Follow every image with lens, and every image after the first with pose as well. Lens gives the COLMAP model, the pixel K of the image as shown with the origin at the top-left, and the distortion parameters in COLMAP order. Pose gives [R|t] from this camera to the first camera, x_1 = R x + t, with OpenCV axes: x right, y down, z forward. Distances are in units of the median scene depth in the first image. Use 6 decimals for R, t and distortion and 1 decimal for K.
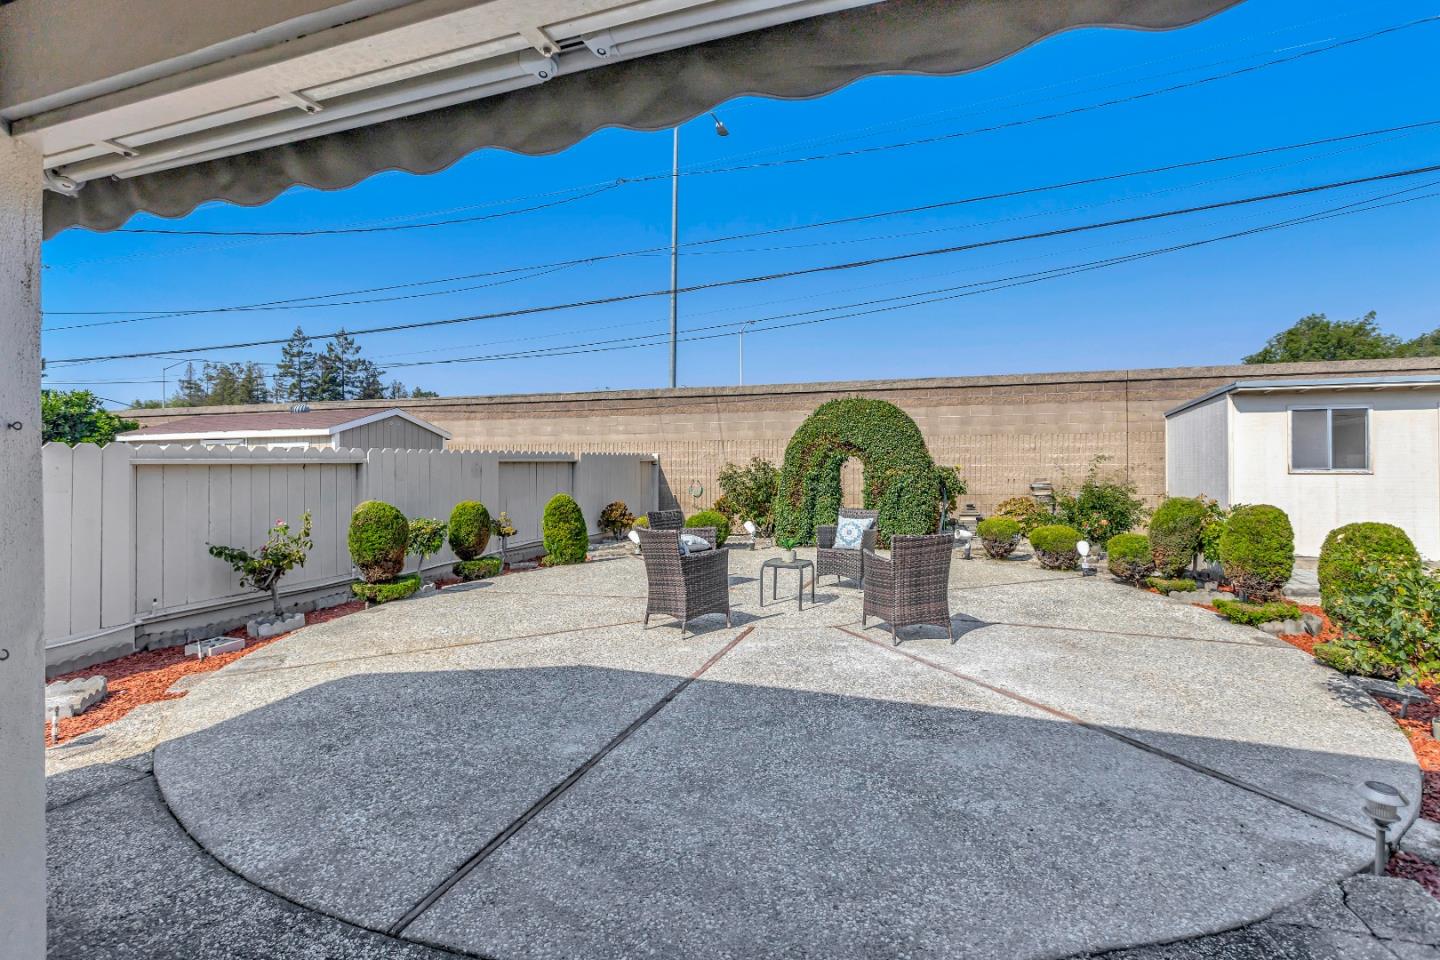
lens RADIAL K [[694.1, 0, 710.6], [0, 694.1, 455.7], [0, 0, 1]] dist [0.001260, 0.000968]
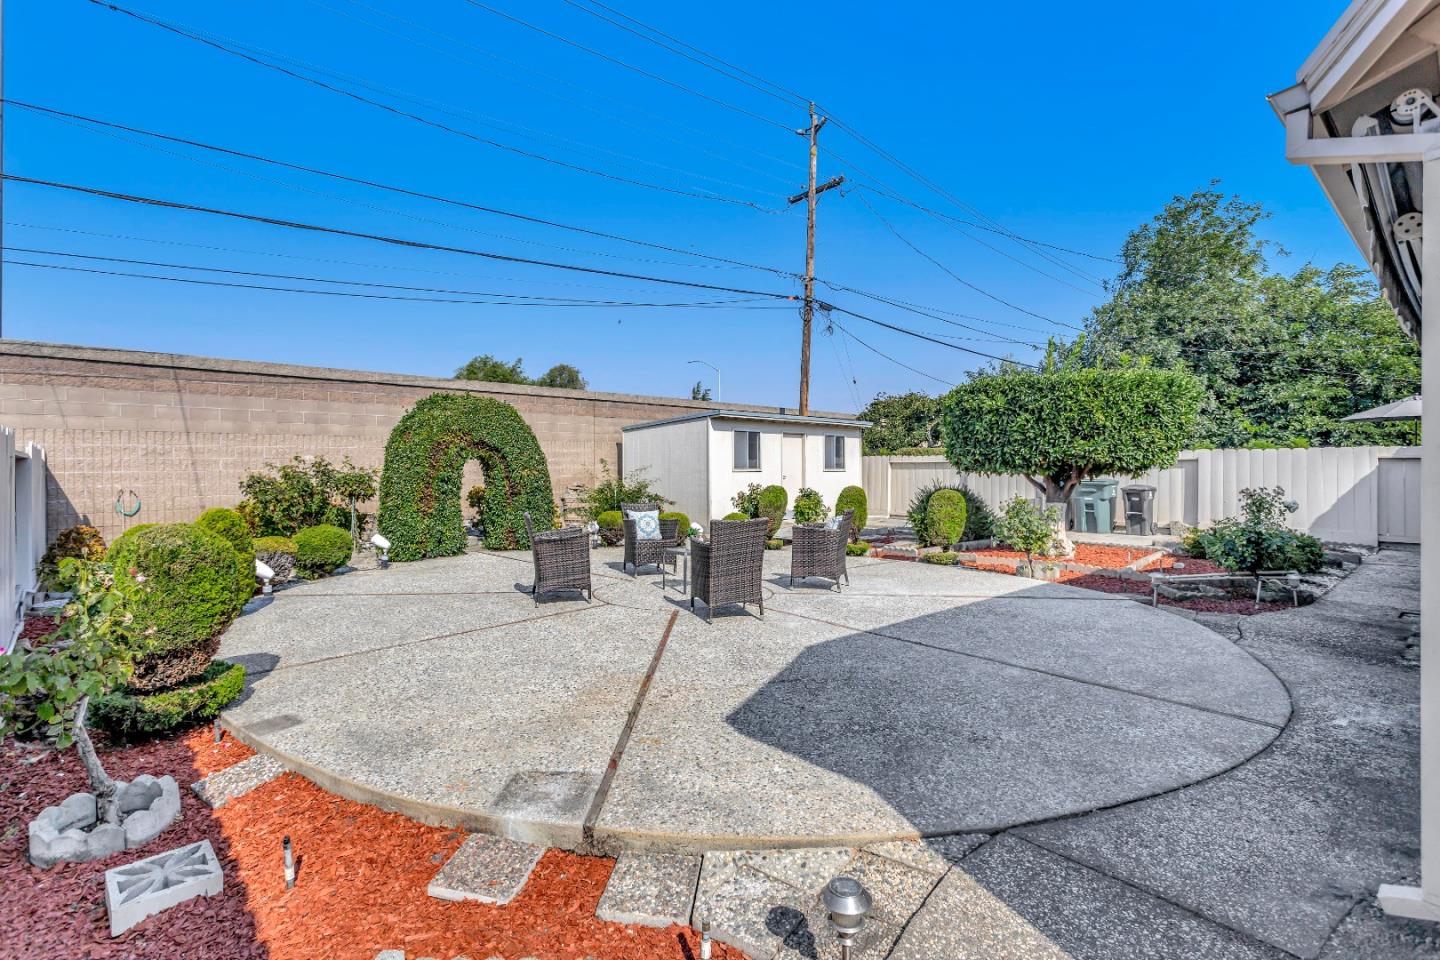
lens RADIAL K [[694.1, 0, 710.6], [0, 694.1, 455.7], [0, 0, 1]] dist [0.001260, 0.000968]
pose [[0.470529, 0.017519, 0.882211, -0.480236], [-0.006267, 0.999844, -0.016513, 0.013487], [-0.882362, 0.002241, 0.470565, 0.265178]]
